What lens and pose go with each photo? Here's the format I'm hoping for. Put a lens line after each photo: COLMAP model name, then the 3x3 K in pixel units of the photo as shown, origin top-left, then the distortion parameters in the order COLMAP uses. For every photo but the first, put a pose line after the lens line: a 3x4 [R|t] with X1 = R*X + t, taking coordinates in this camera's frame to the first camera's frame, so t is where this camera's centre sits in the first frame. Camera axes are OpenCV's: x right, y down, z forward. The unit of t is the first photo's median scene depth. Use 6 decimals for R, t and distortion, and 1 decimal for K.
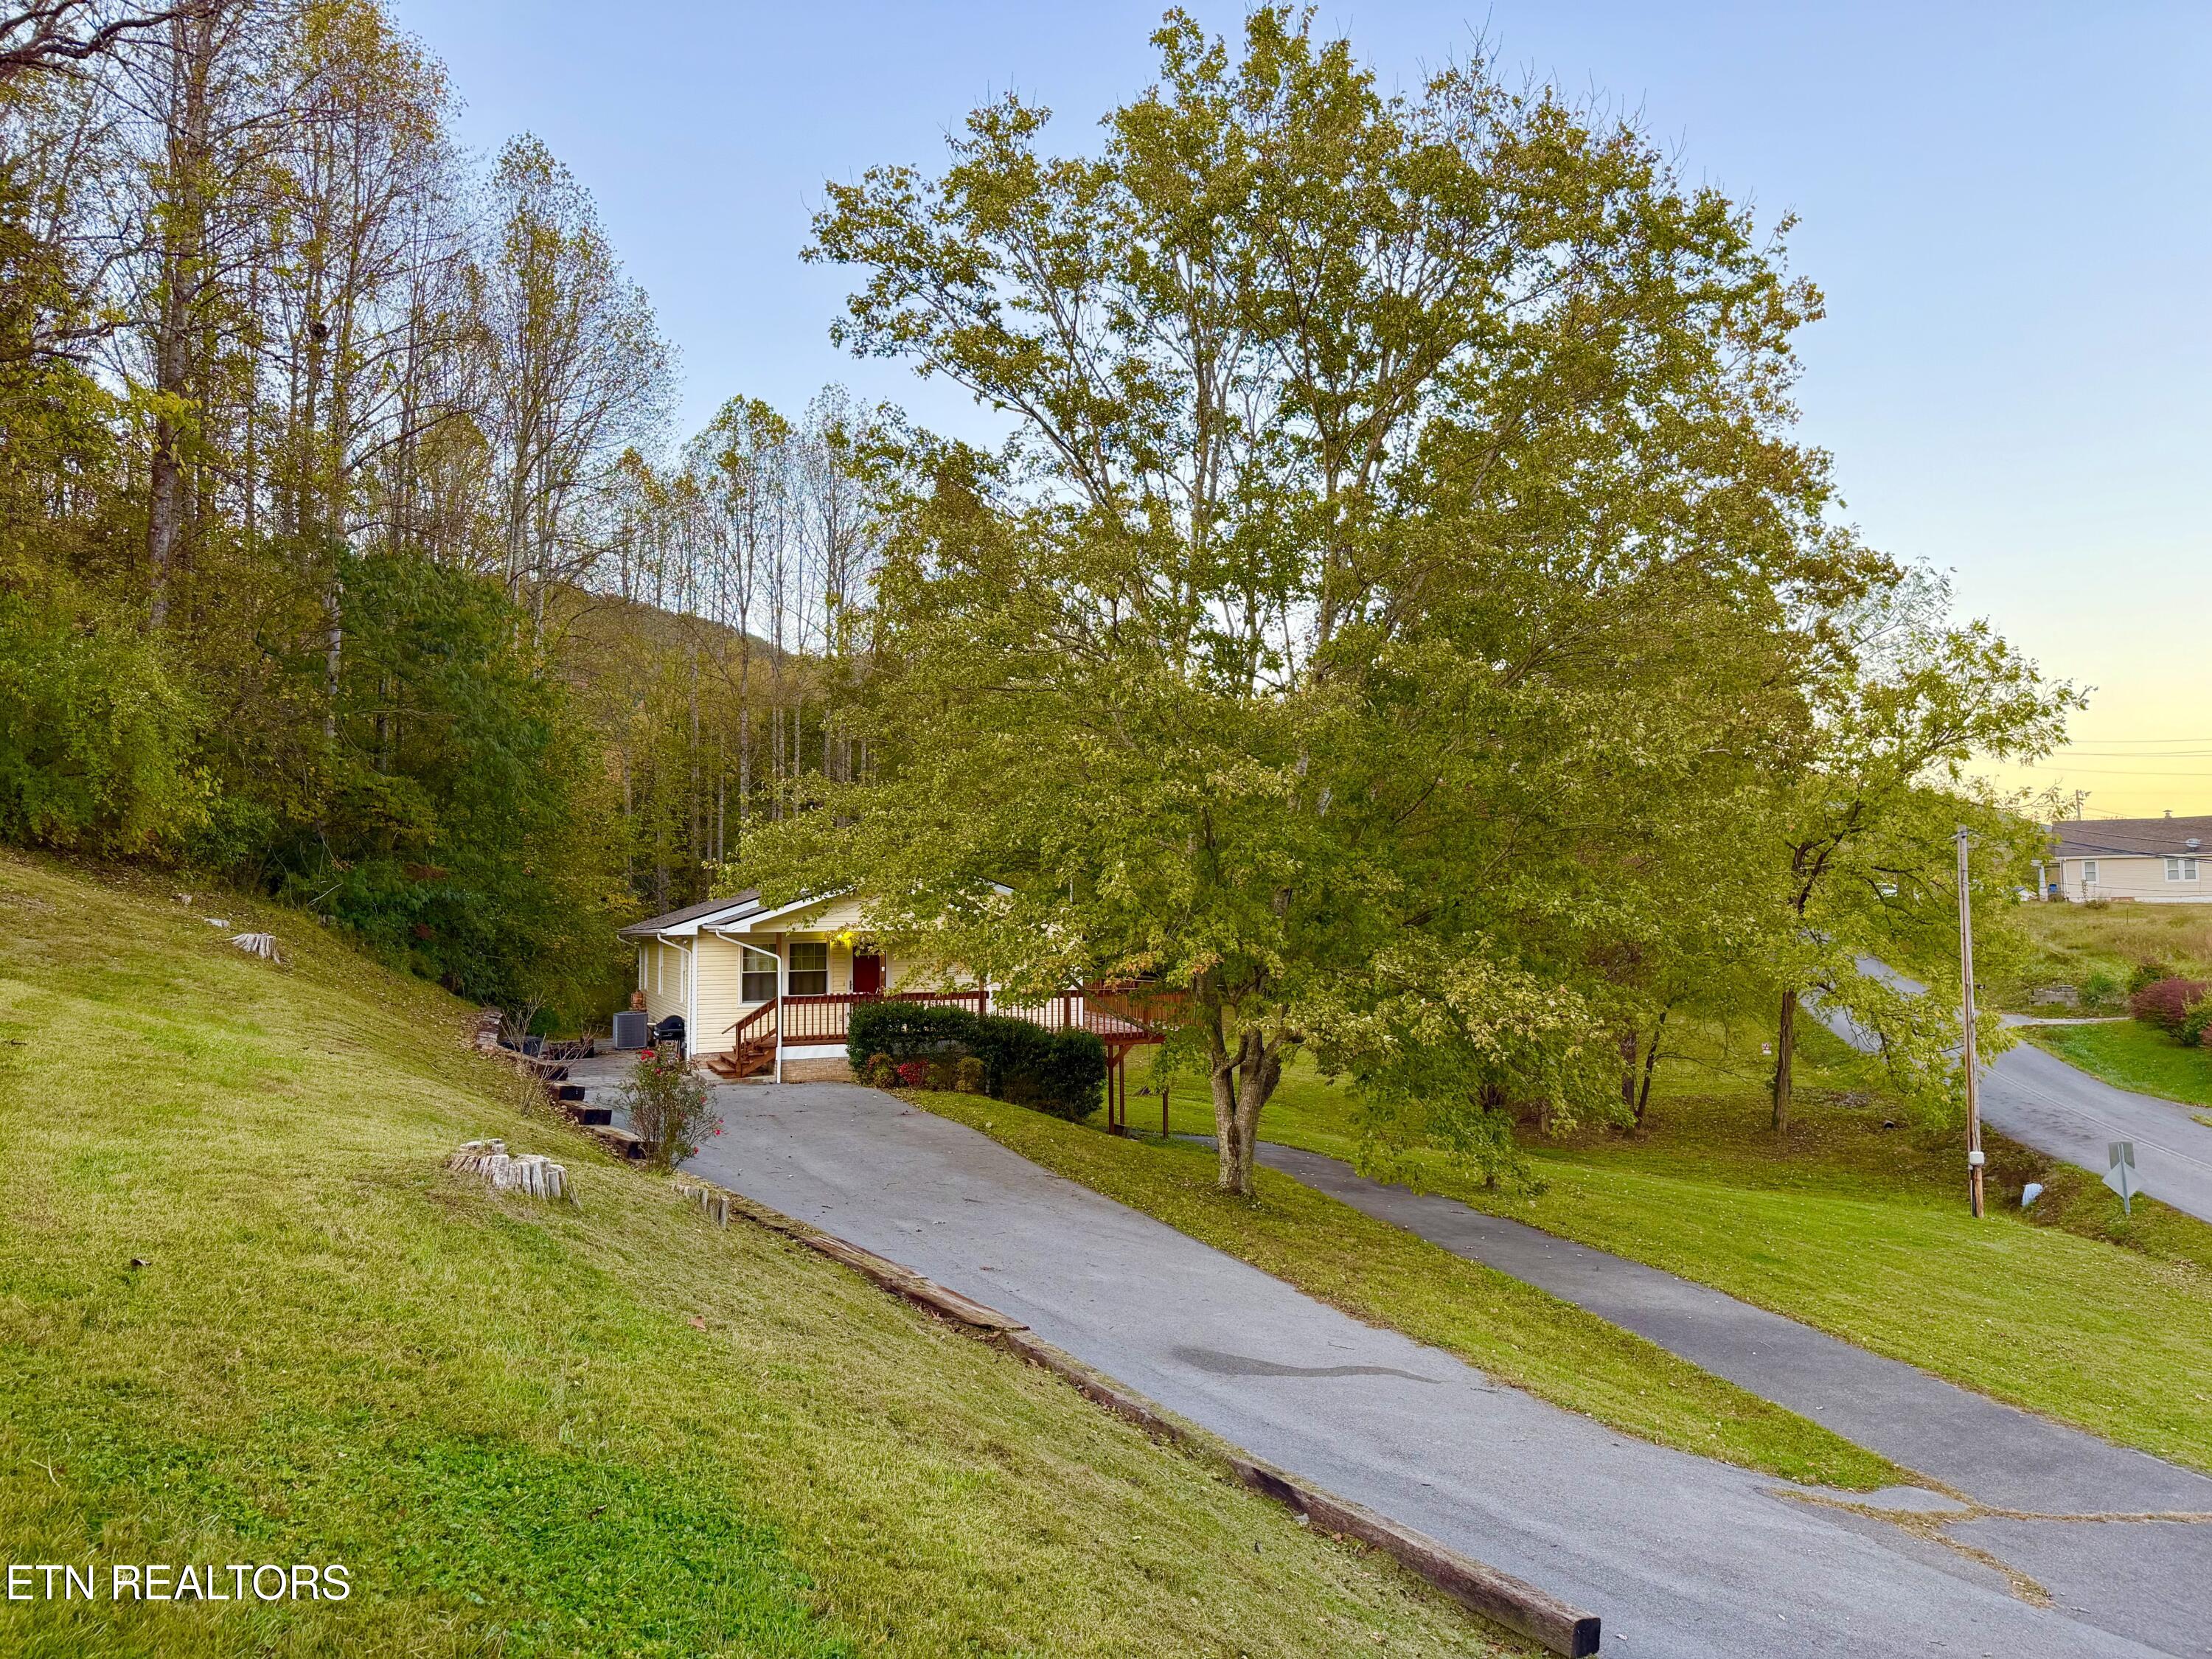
lens RADIAL K [[1531.6, 0, 1094.9], [0, 1531.6, 832.7], [0, 0, 1]] dist [0.031215, -0.045320]
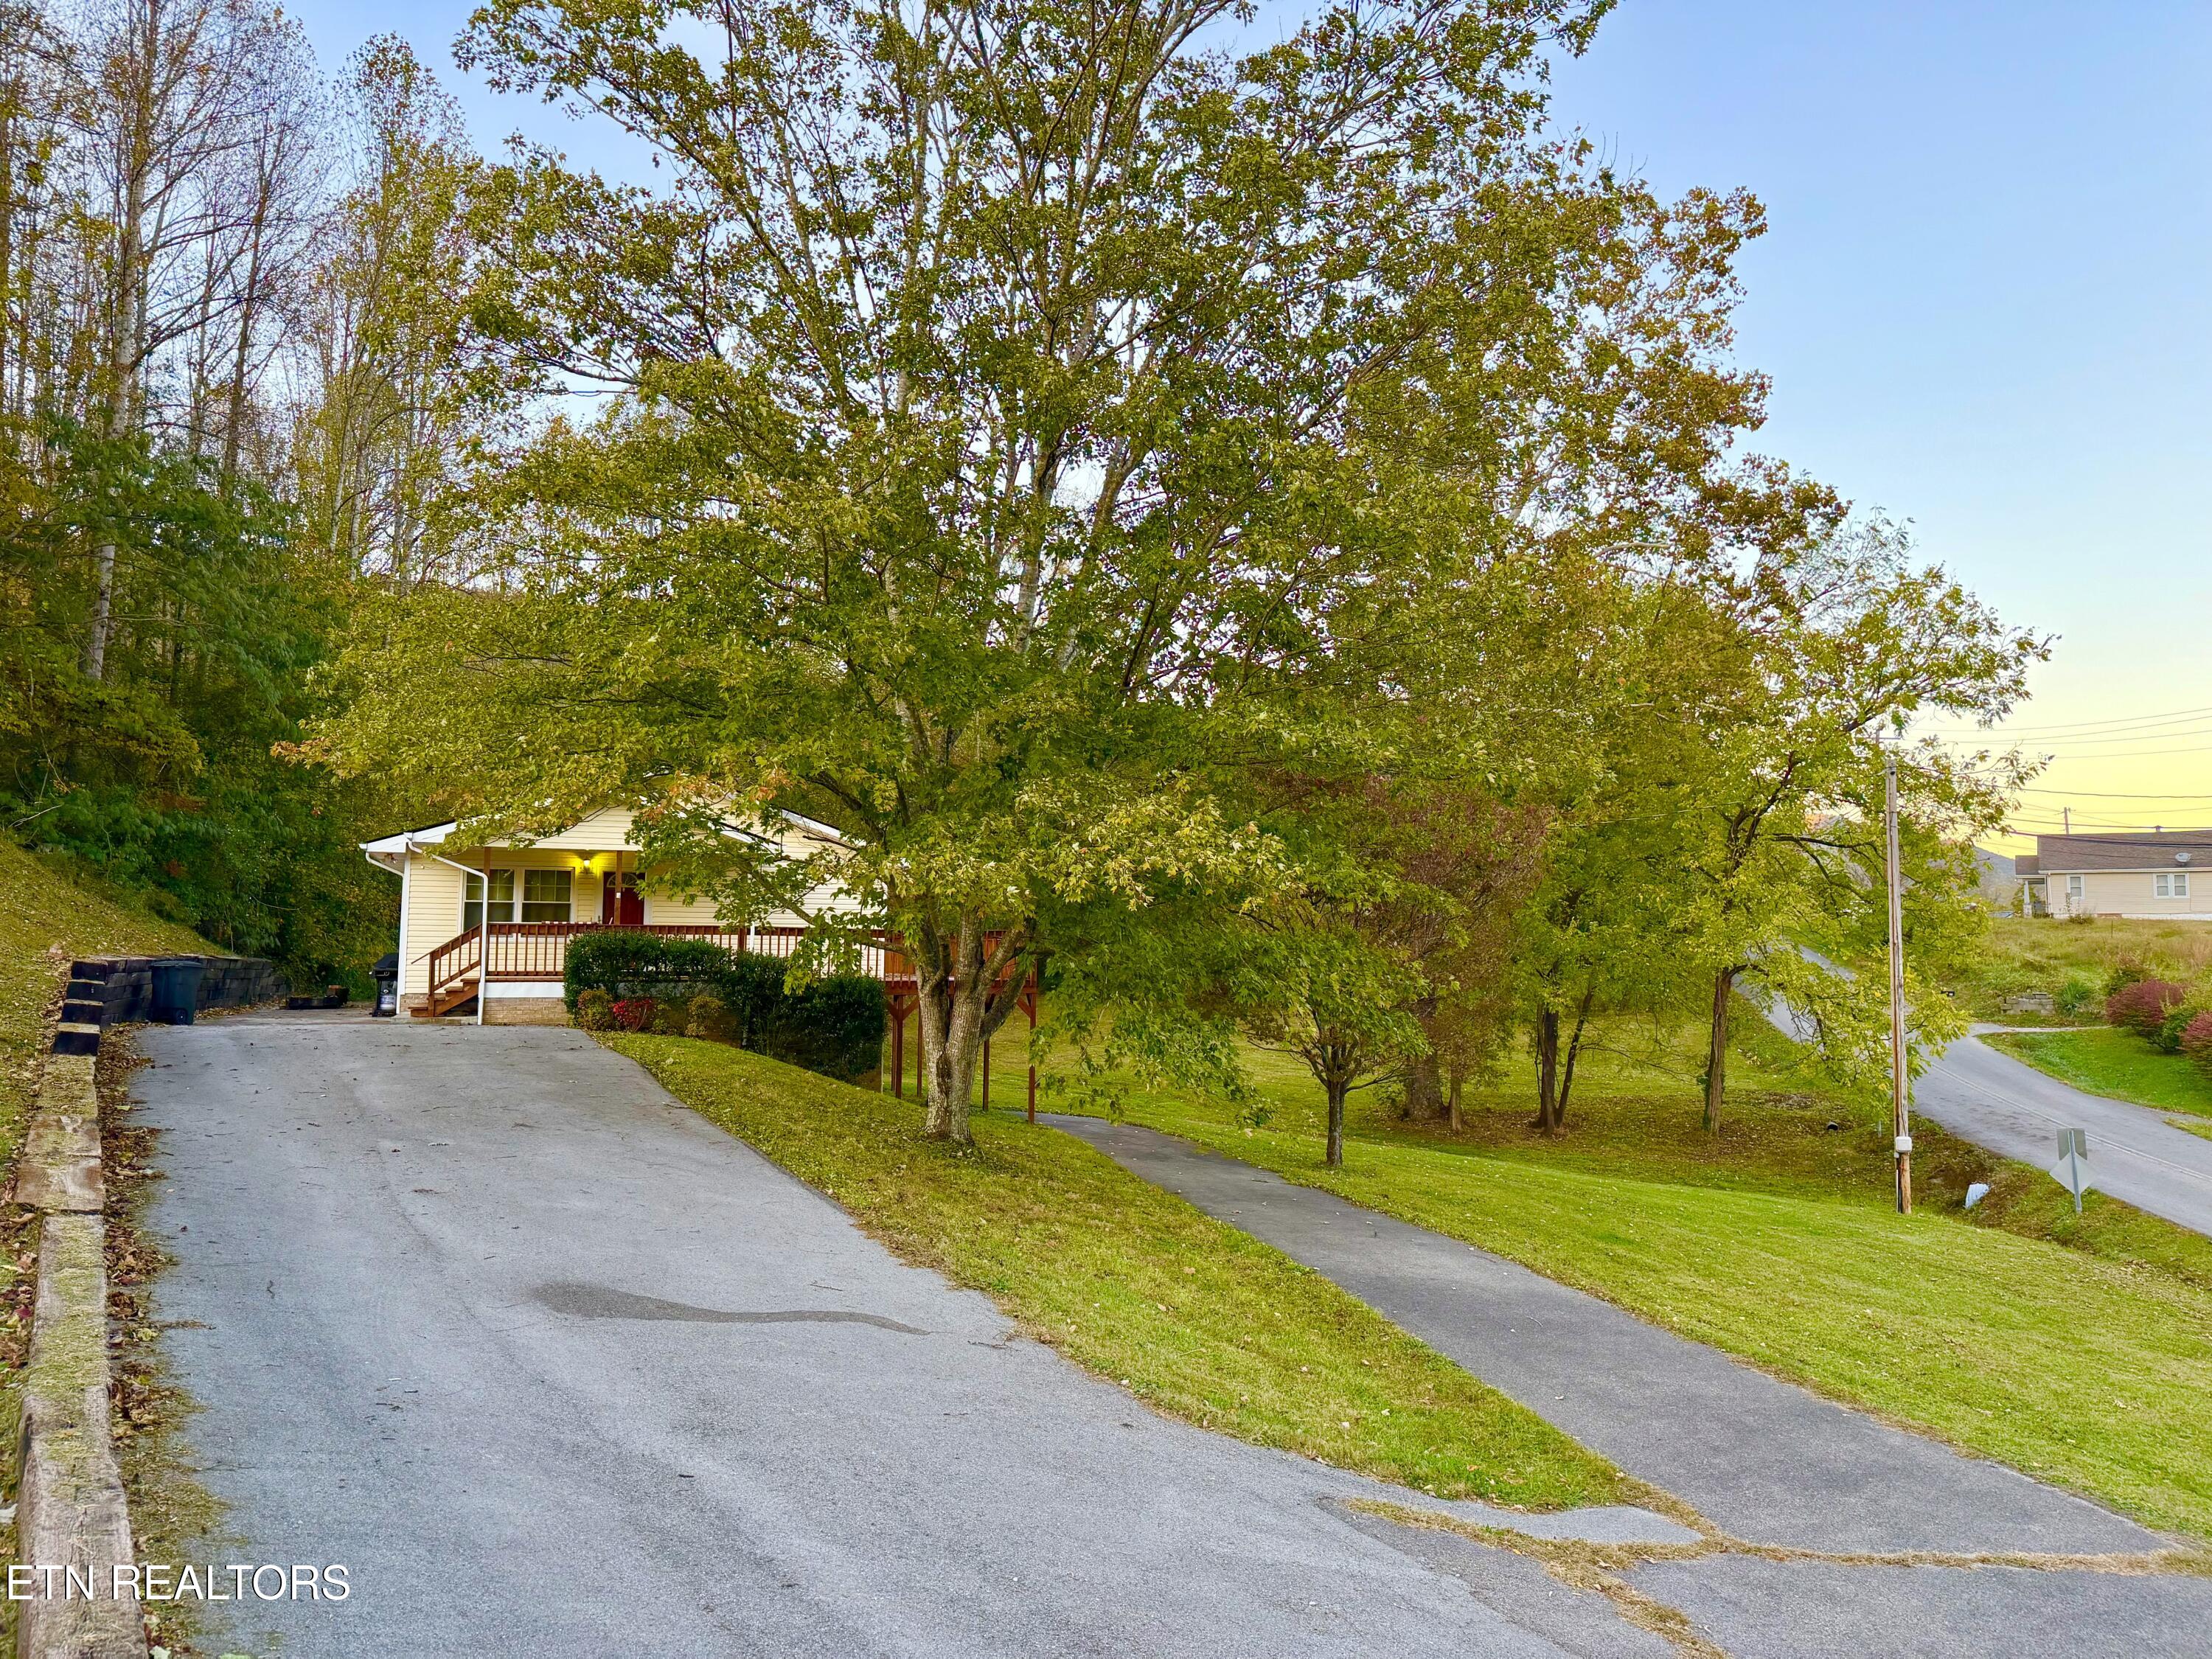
lens RADIAL K [[1531.6, 0, 1121.6], [0, 1531.6, 826.7], [0, 0, 1]] dist [0.031215, -0.045320]
pose [[0.999765, 0.019675, 0.009155, 0.123410], [-0.019421, 0.999447, -0.026982, 0.064777], [-0.009681, 0.026798, 0.999594, 0.139509]]
